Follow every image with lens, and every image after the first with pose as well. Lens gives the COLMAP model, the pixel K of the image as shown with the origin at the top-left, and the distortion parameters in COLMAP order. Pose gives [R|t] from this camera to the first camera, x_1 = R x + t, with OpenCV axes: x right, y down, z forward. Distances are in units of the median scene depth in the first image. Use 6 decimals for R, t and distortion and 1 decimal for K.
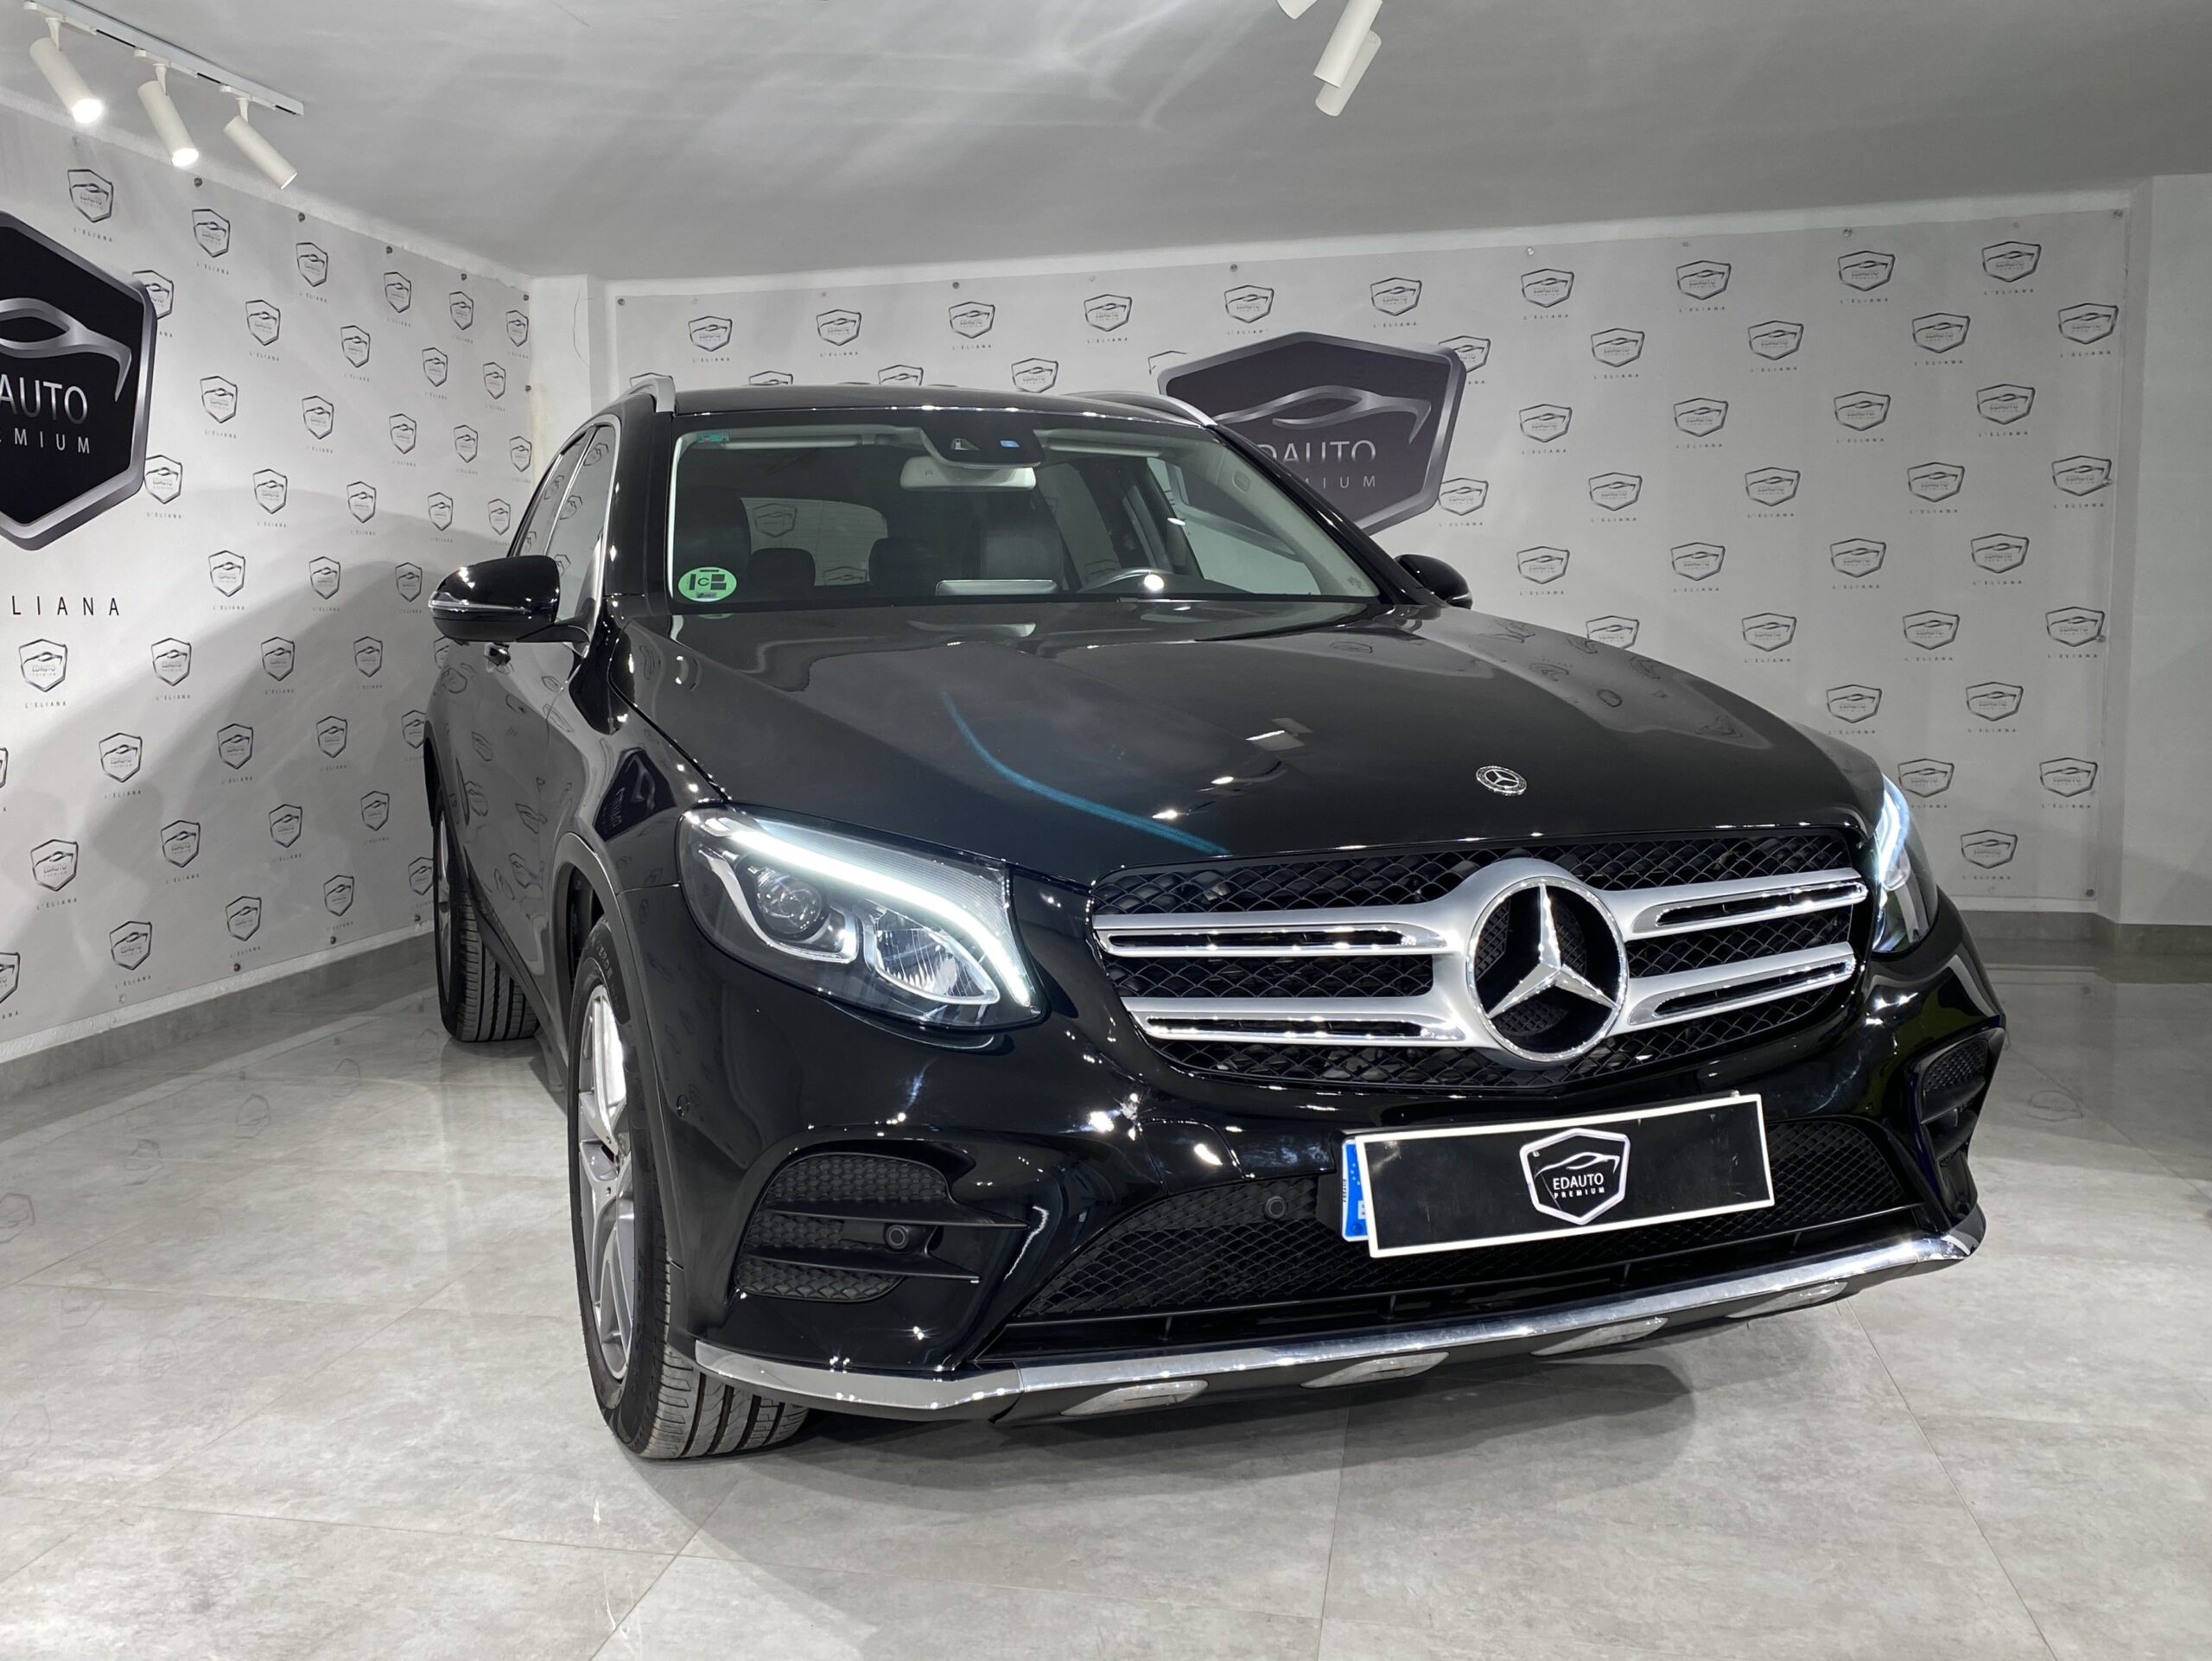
lens RADIAL K [[1751.2, 0, 951.2], [0, 1751.2, 824.0], [0, 0, 1]] dist [0.029157, -0.039504]
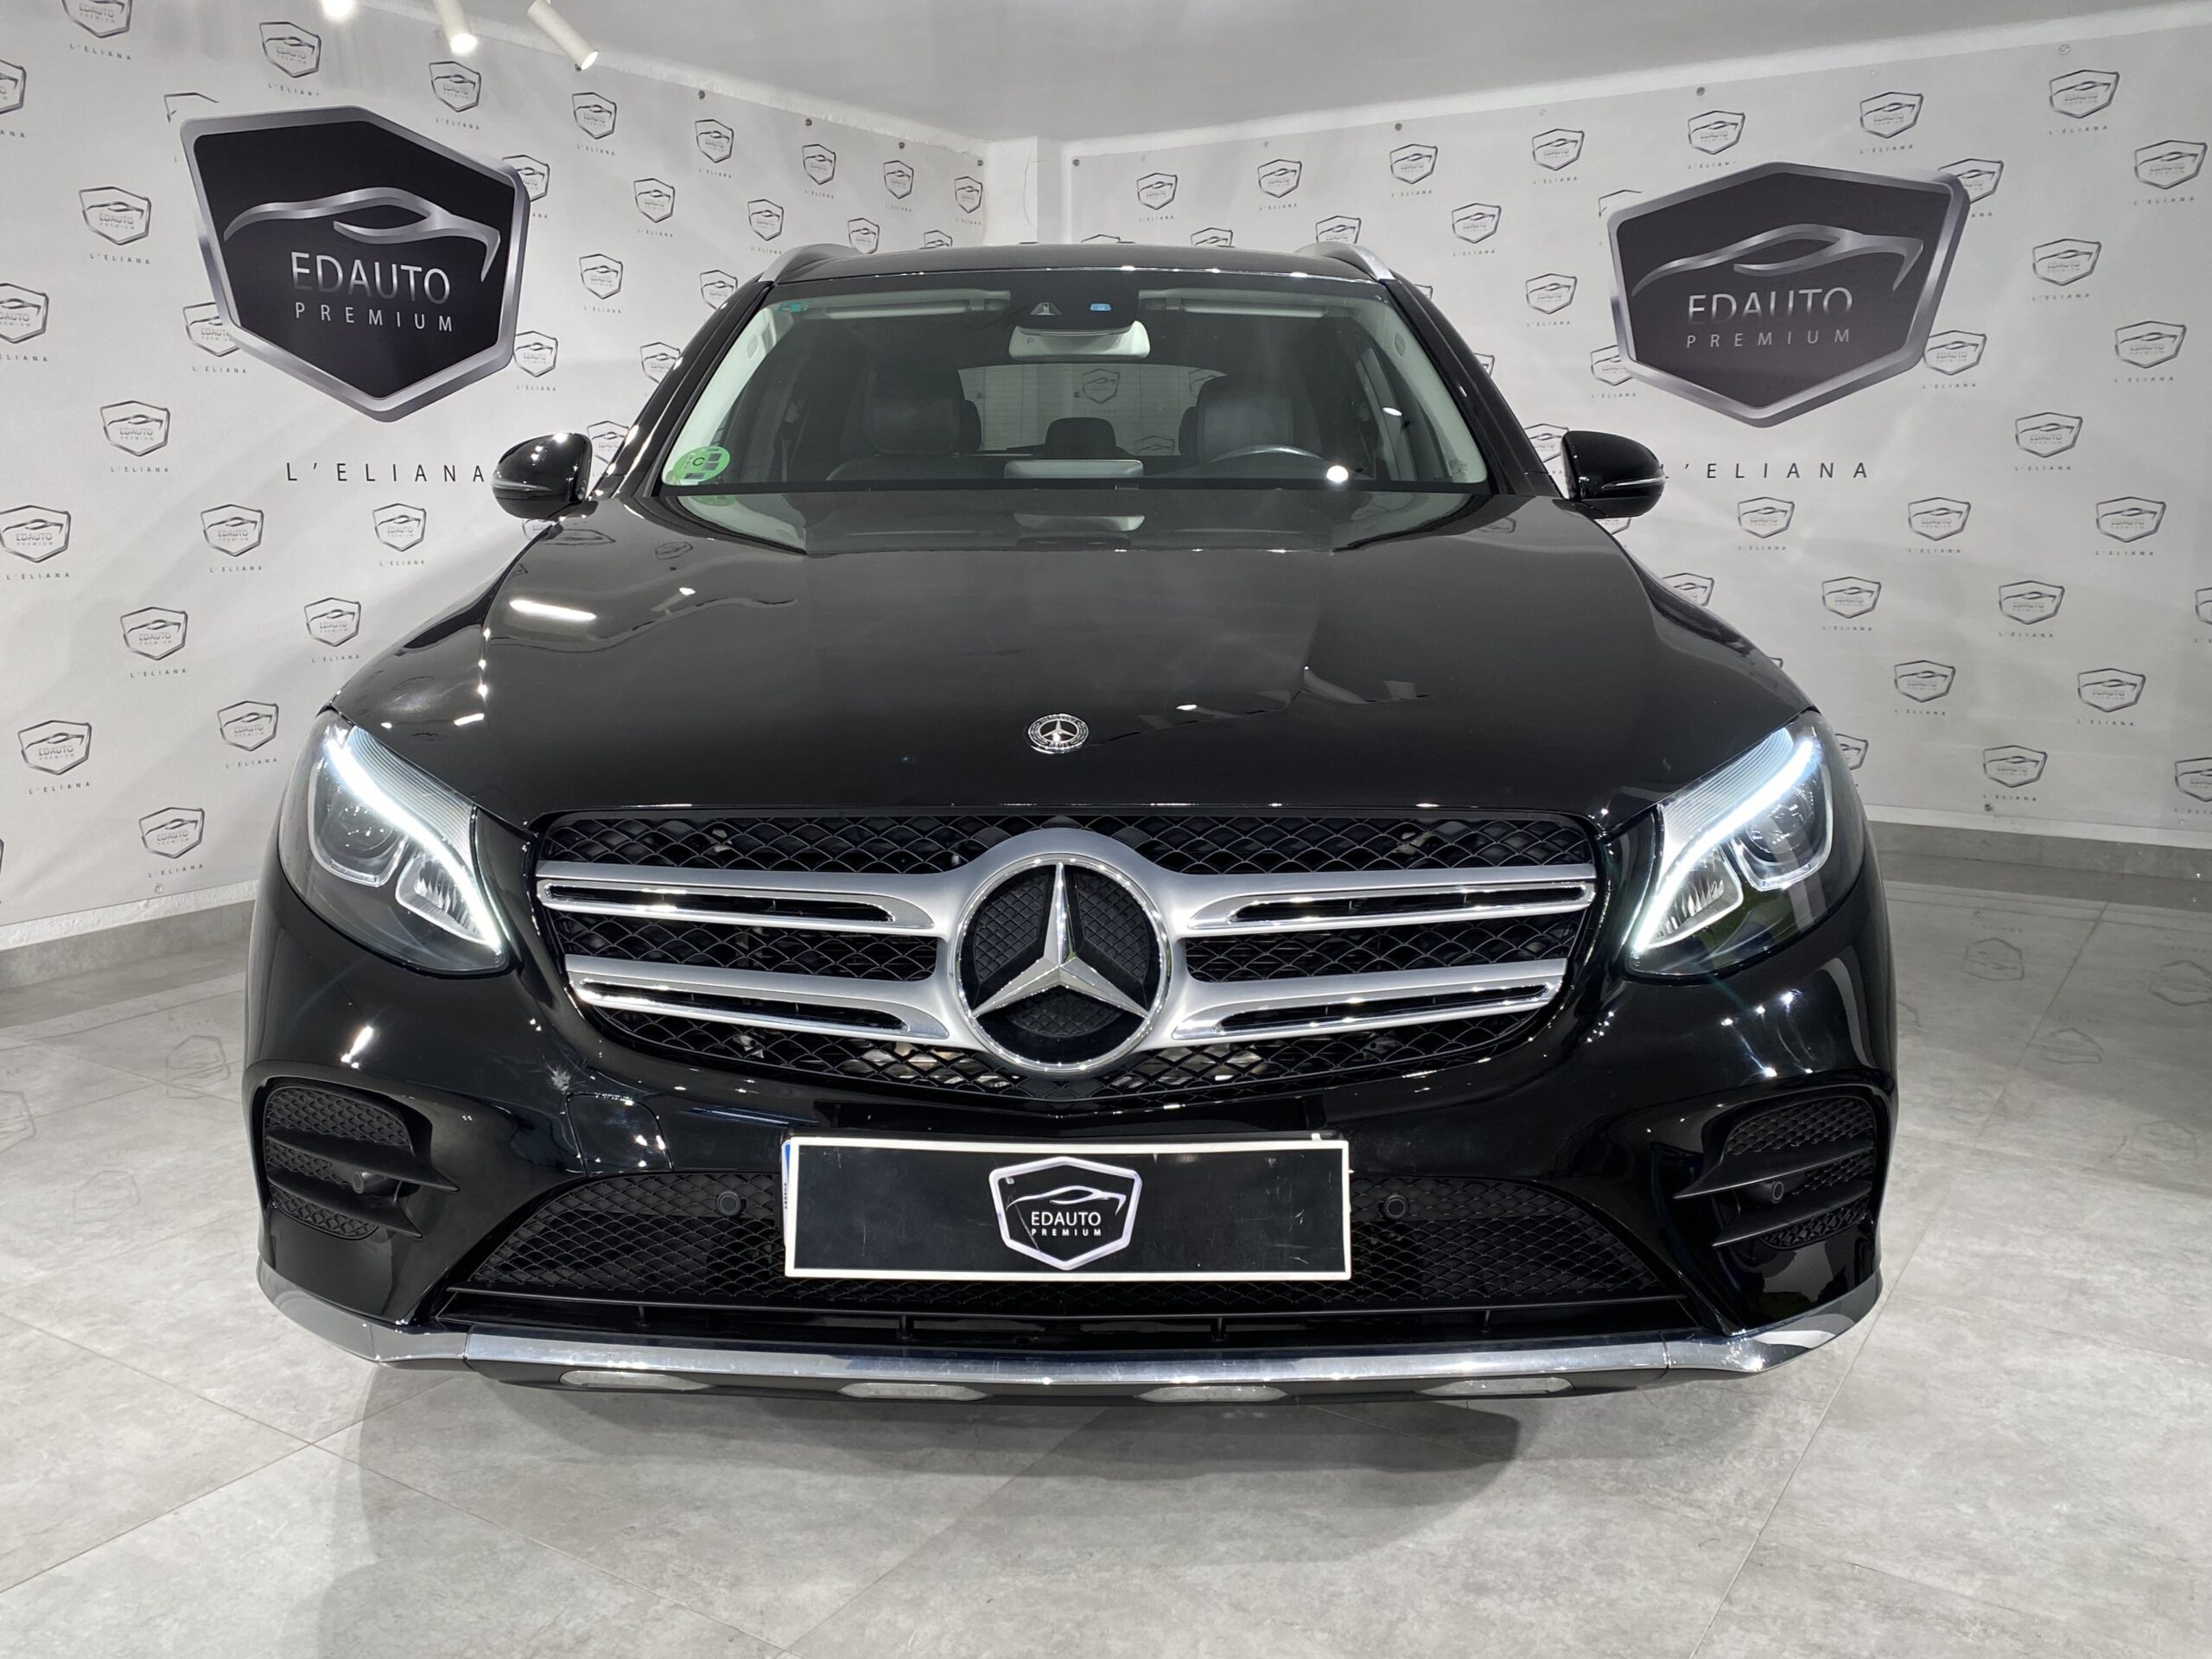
lens RADIAL K [[1696.9, 0, 1109.1], [0, 1696.9, 820.0], [0, 0, 1]] dist [0.036282, -0.040309]
pose [[0.950359, 0.071988, -0.302713, 0.545561], [-0.046433, 0.994786, 0.090797, -0.054534], [0.307671, -0.072234, 0.948747, 0.224243]]
